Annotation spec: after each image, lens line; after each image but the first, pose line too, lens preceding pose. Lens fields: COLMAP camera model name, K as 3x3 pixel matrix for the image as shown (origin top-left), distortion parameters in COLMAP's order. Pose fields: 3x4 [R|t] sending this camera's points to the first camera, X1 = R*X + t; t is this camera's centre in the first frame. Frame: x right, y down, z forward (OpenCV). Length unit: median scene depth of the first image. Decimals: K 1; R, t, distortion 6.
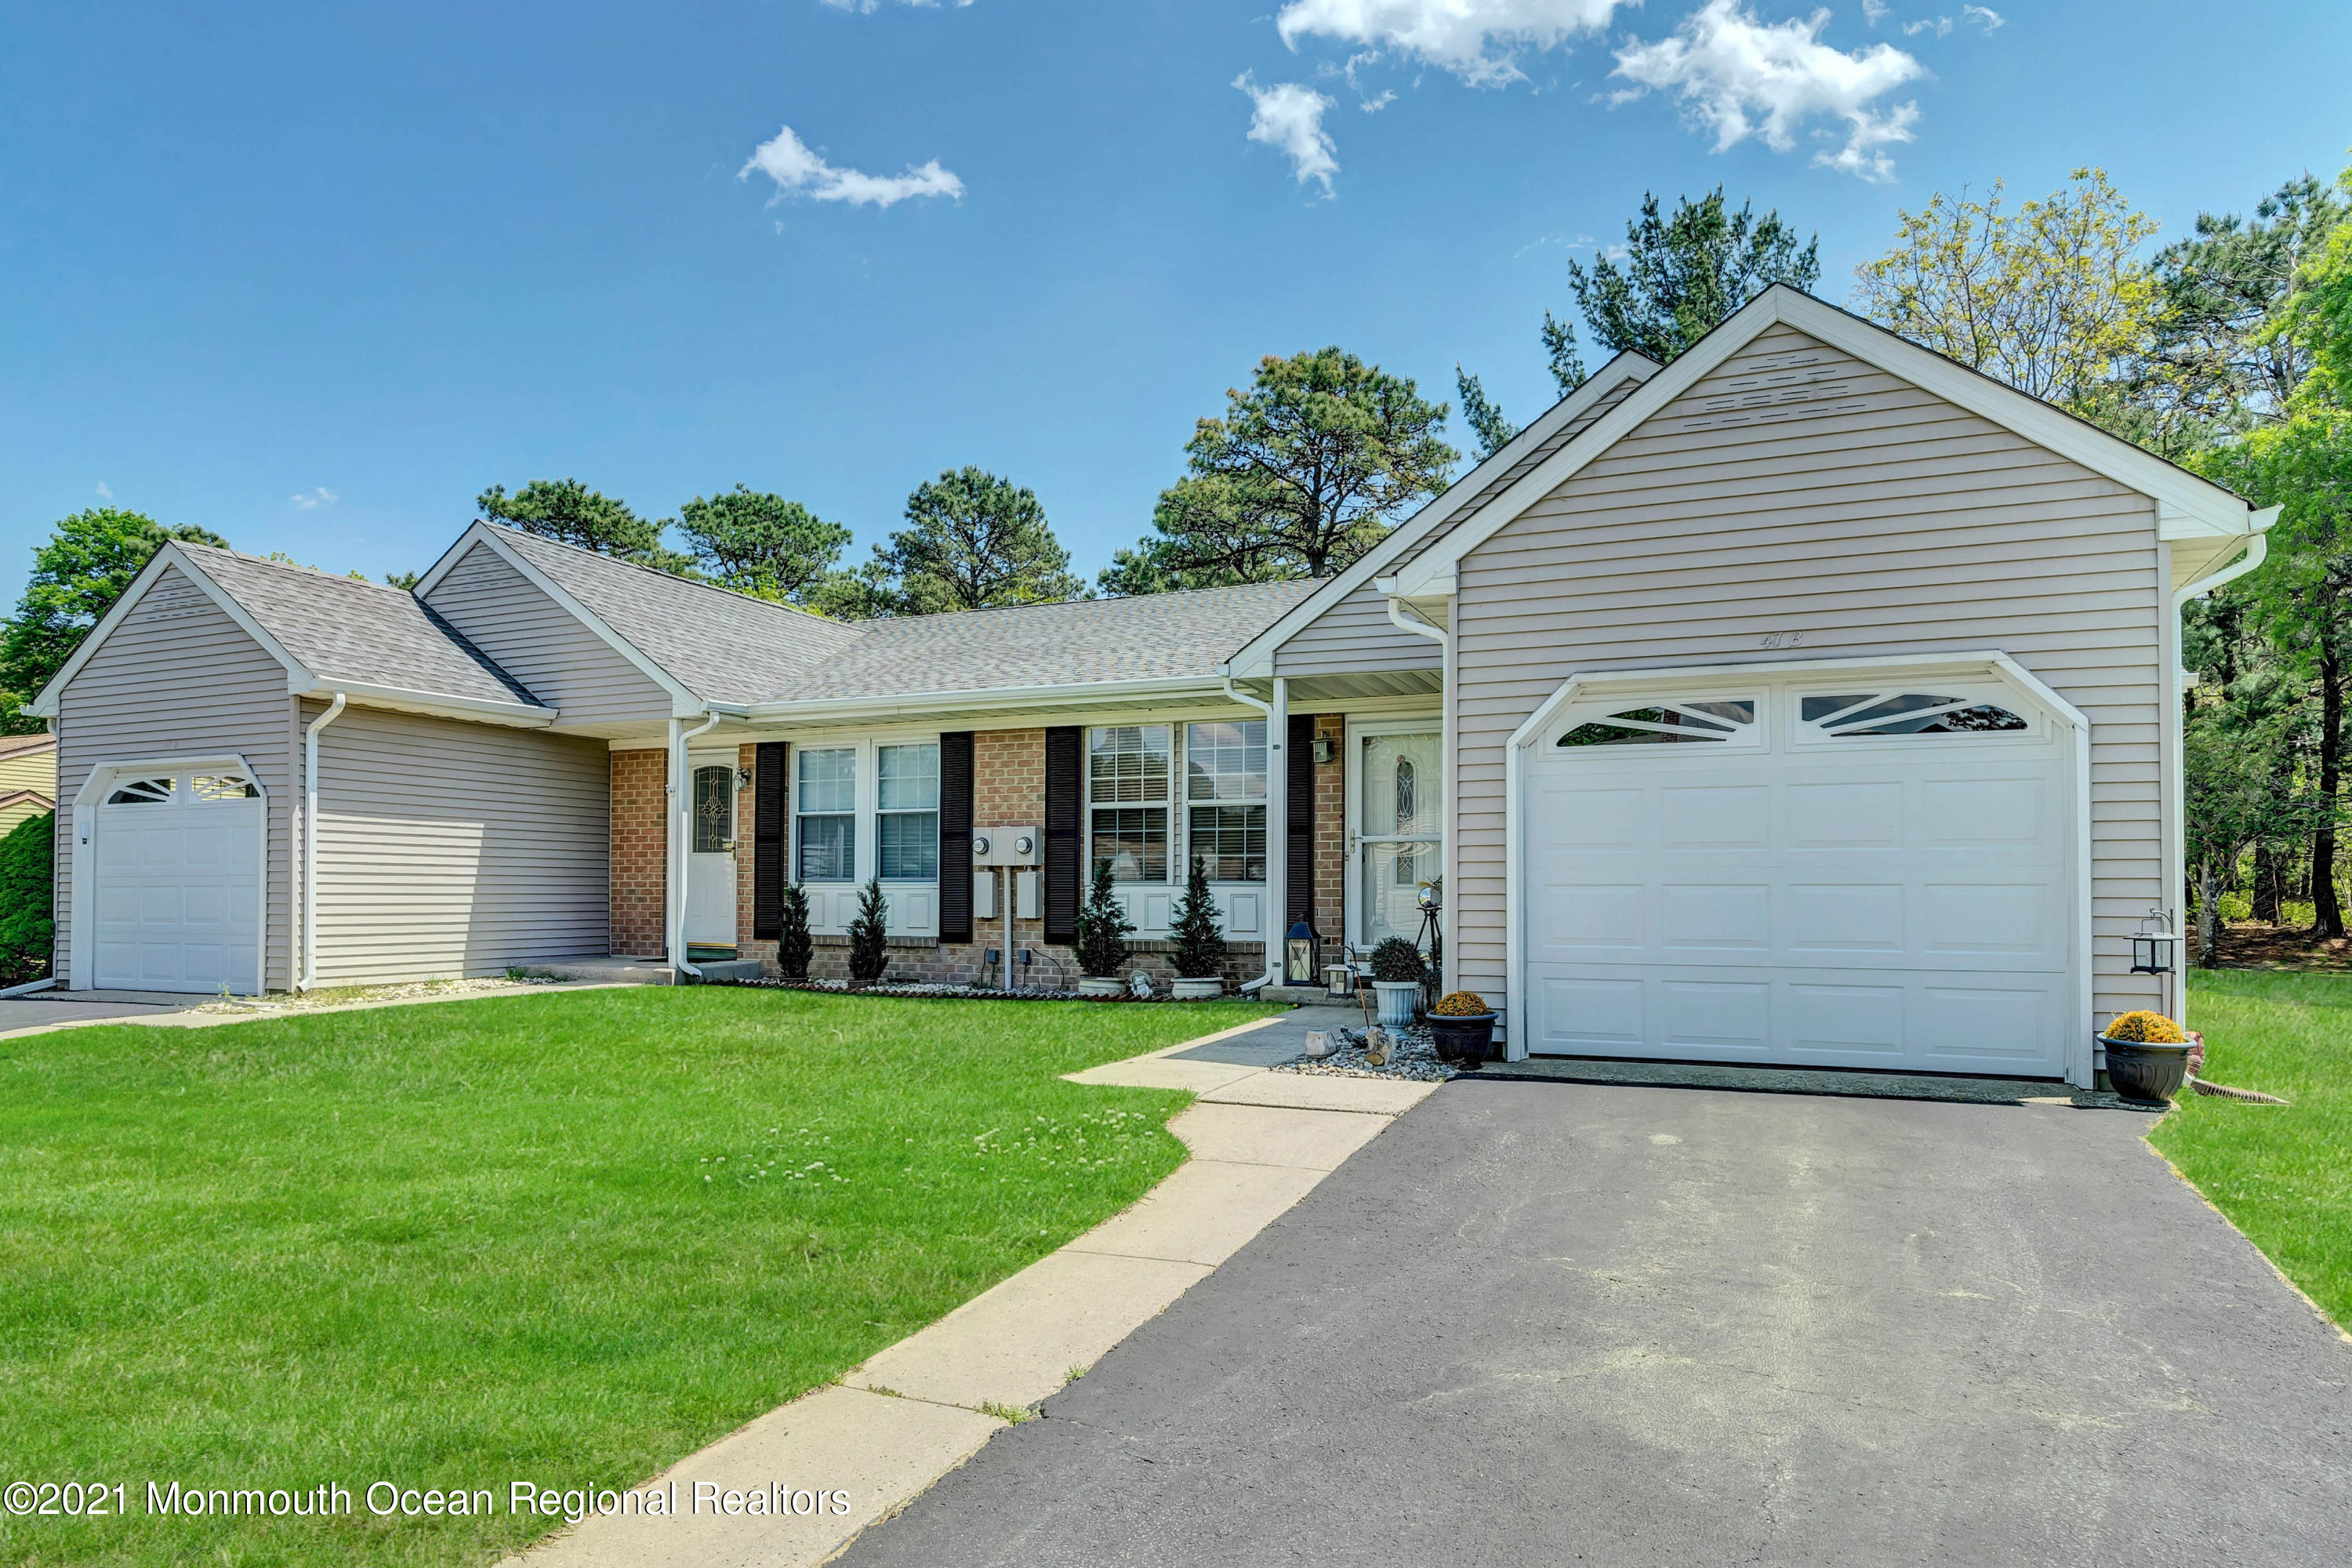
lens RADIAL K [[1428.3, 0, 1194.1], [0, 1428.3, 881.4], [0, 0, 1]] dist [-0.020026, 0.009076]
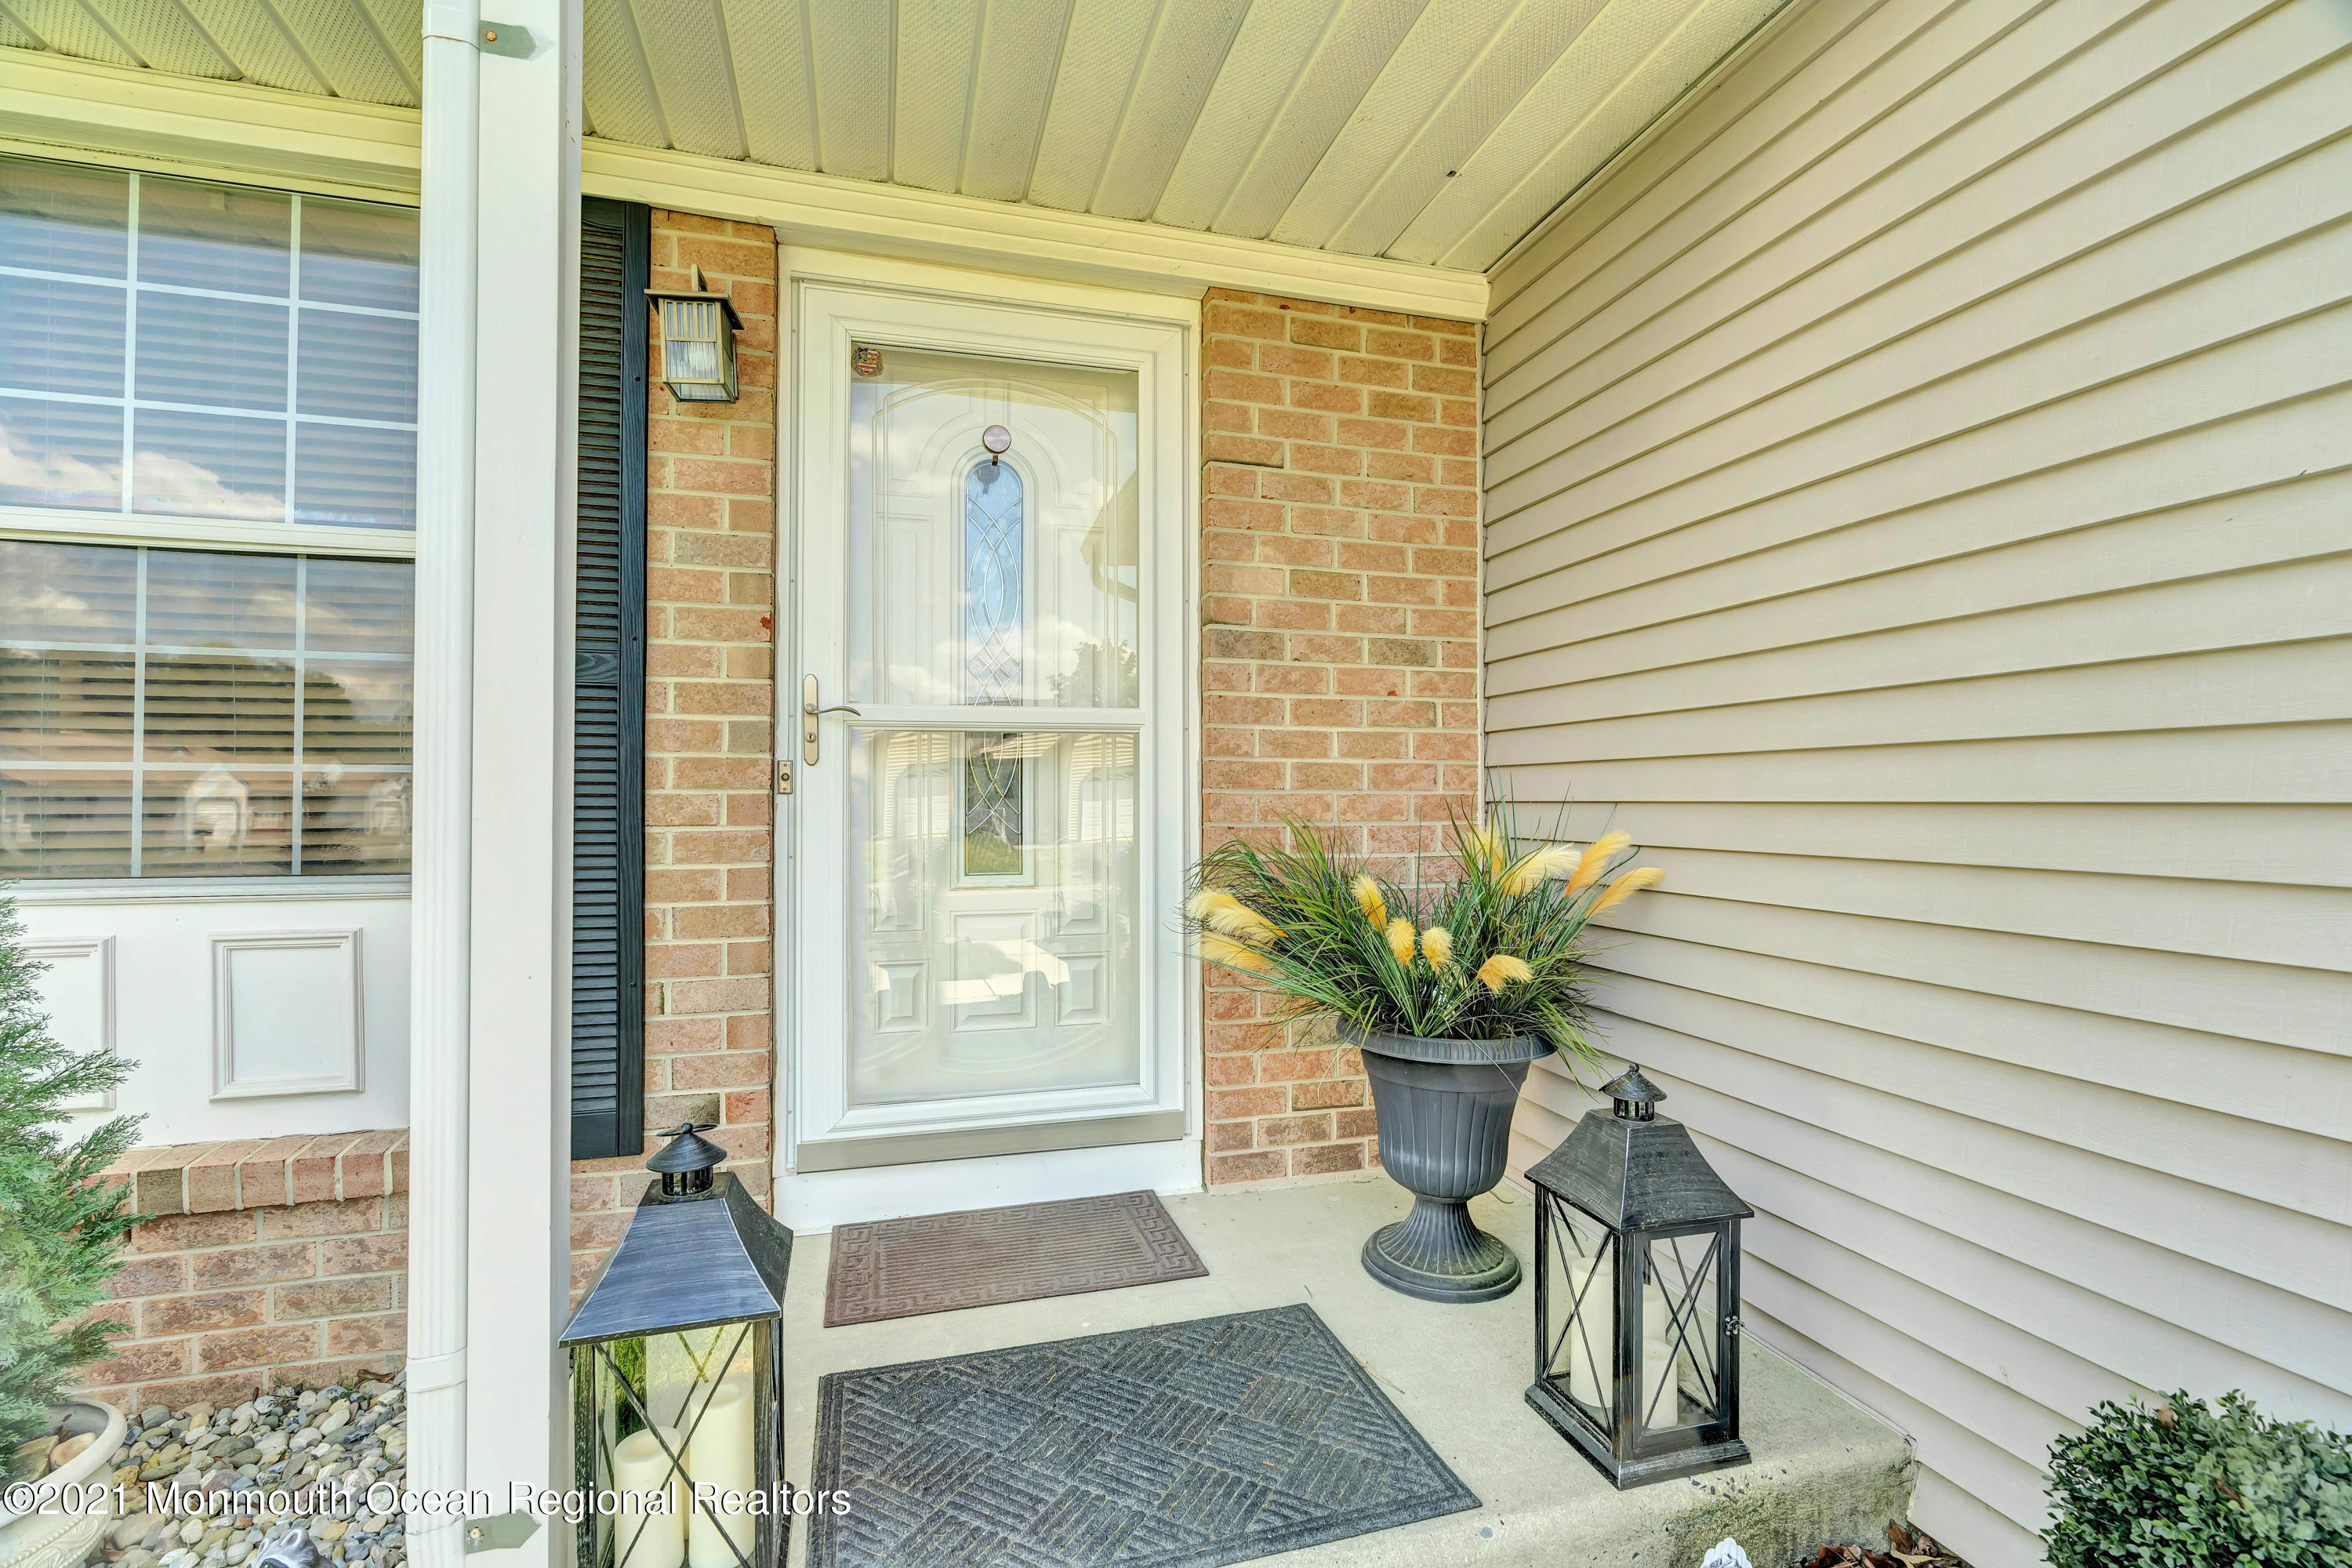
lens RADIAL K [[1051.2, 0, 1175.8], [0, 1051.2, 785.0], [0, 0, 1]] dist [-0.003789, -0.000110]
pose [[0.780728, 0.009462, 0.624800, 0.037330], [-0.001293, 0.999908, -0.013528, -0.012122], [-0.624870, 0.009754, 0.780668, 0.718548]]
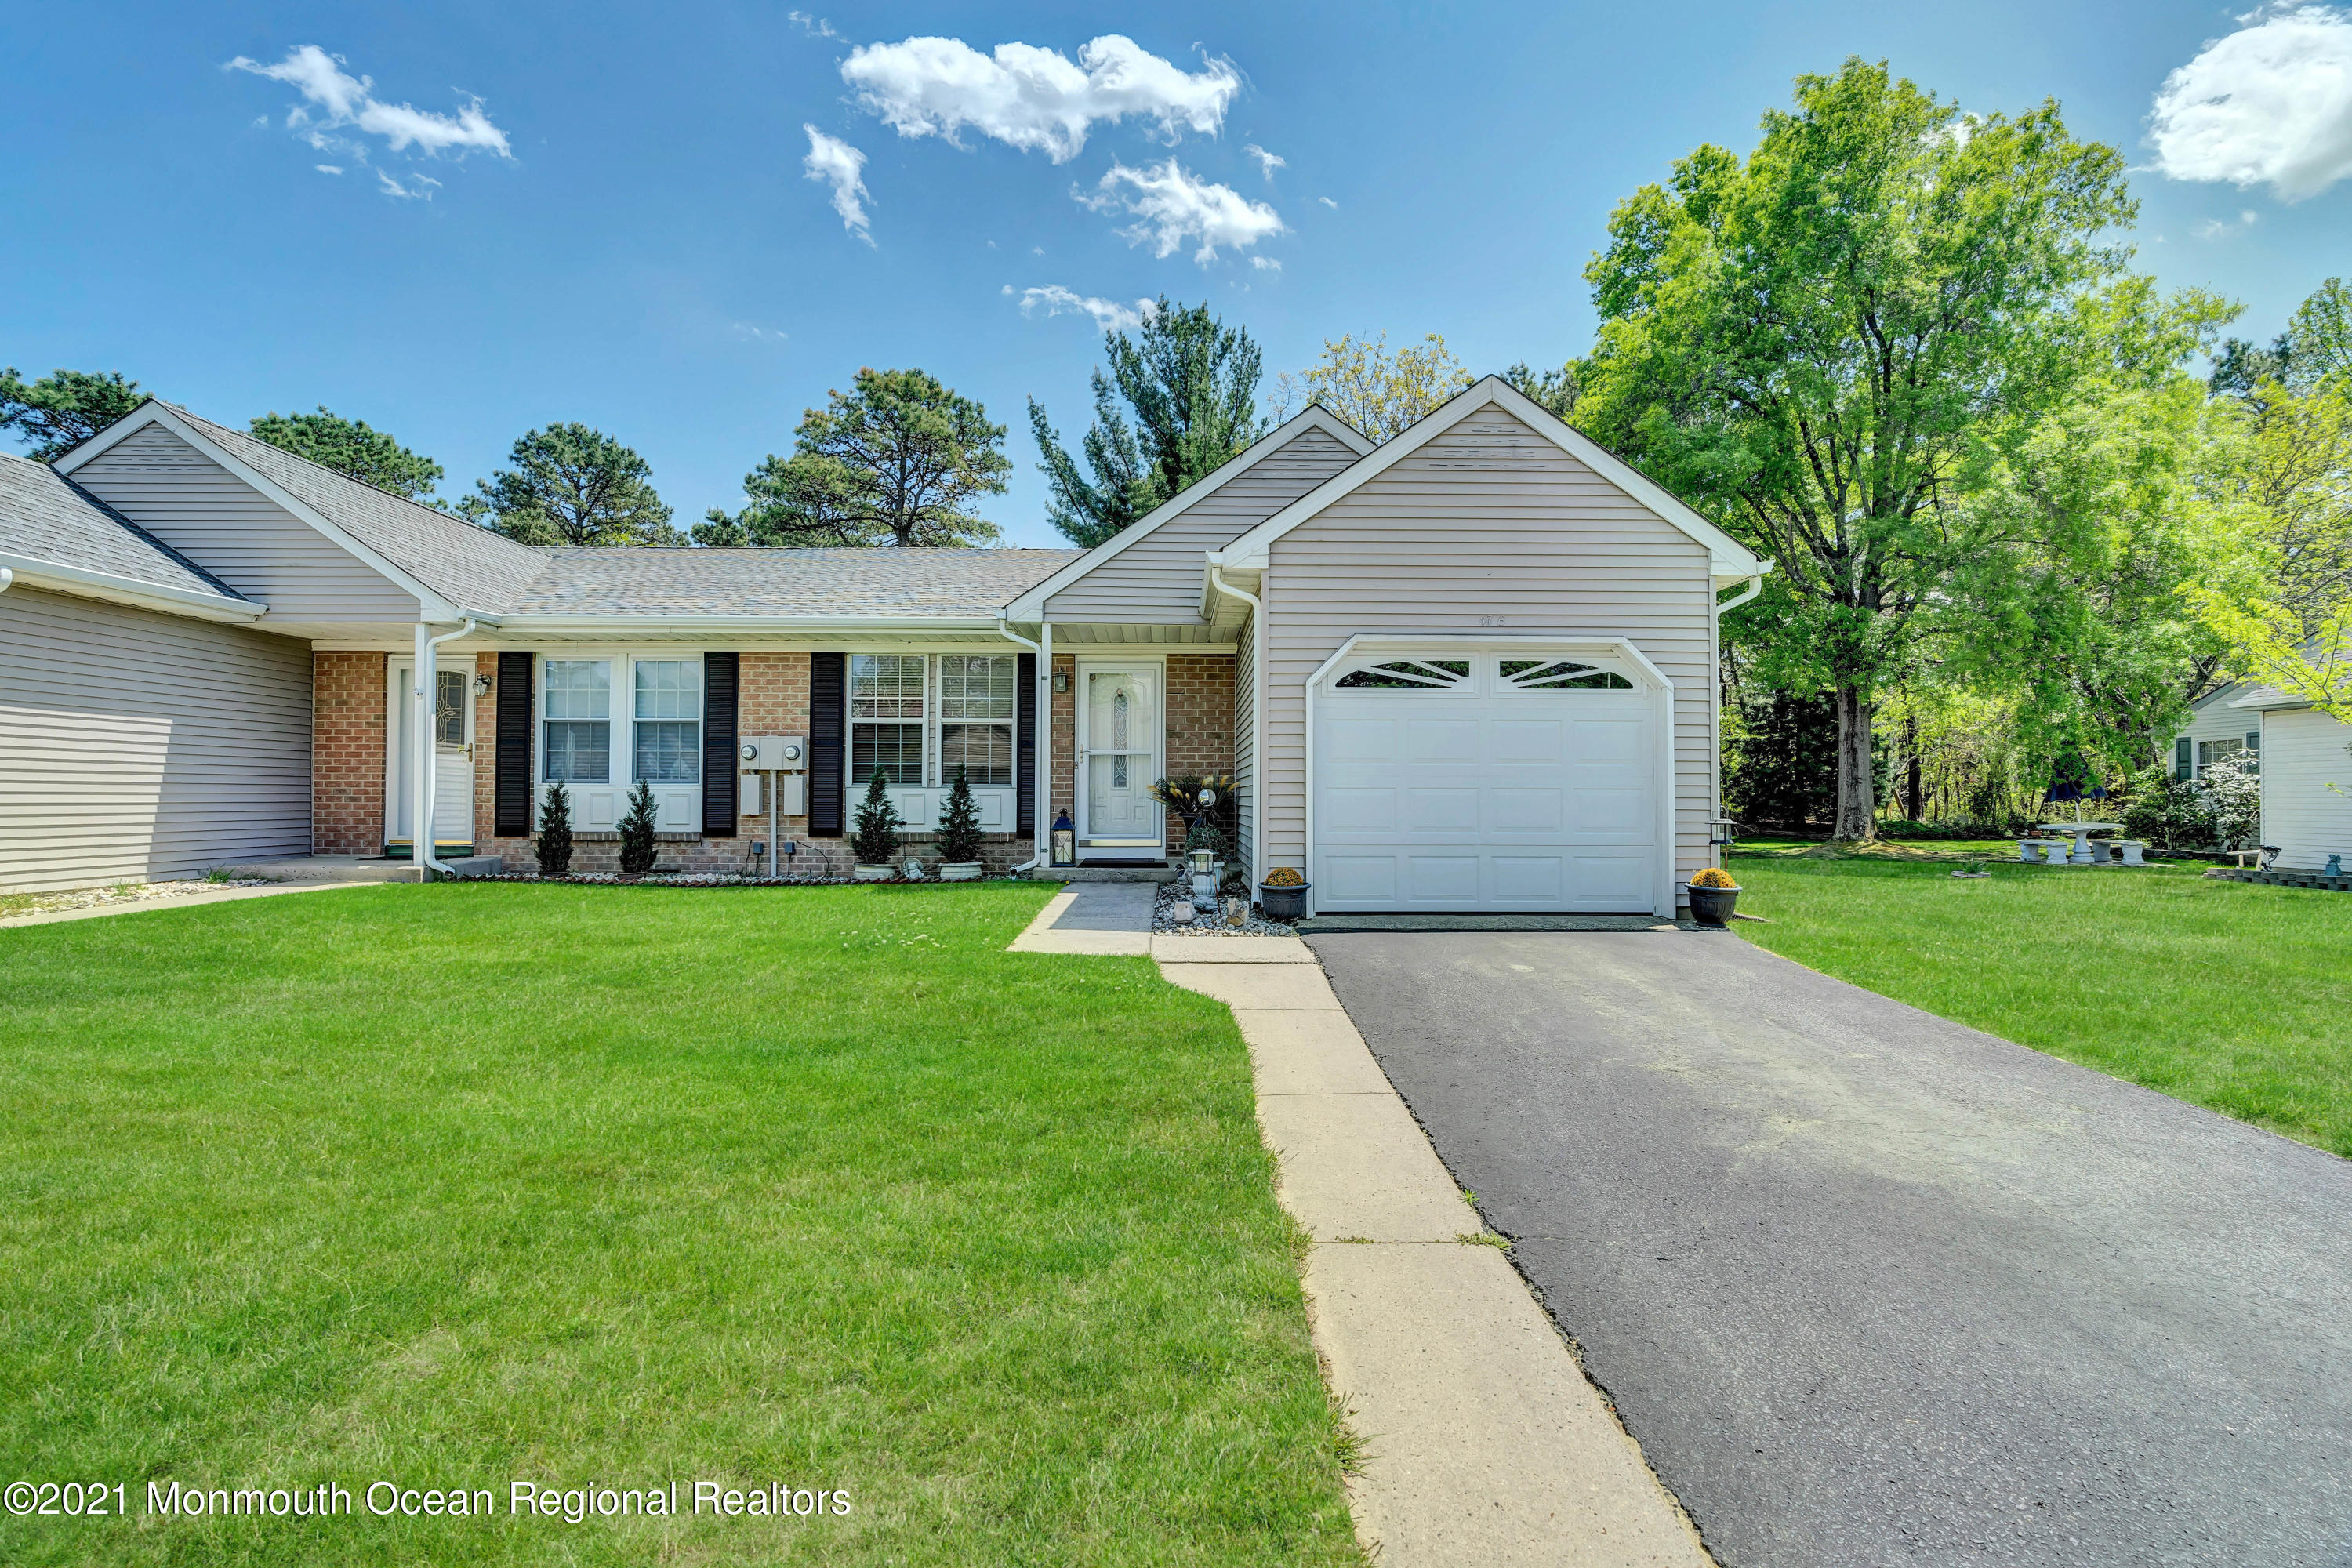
lens RADIAL K [[1053.9, 0, 1192.3], [0, 1053.9, 782.4], [0, 0, 1]] dist [-0.014226, 0.006714]
pose [[0.910459, 0.005809, 0.413558, -0.171067], [-0.004832, 0.999983, -0.003411, 0.000490], [-0.413570, 0.001107, 0.910472, 0.081575]]
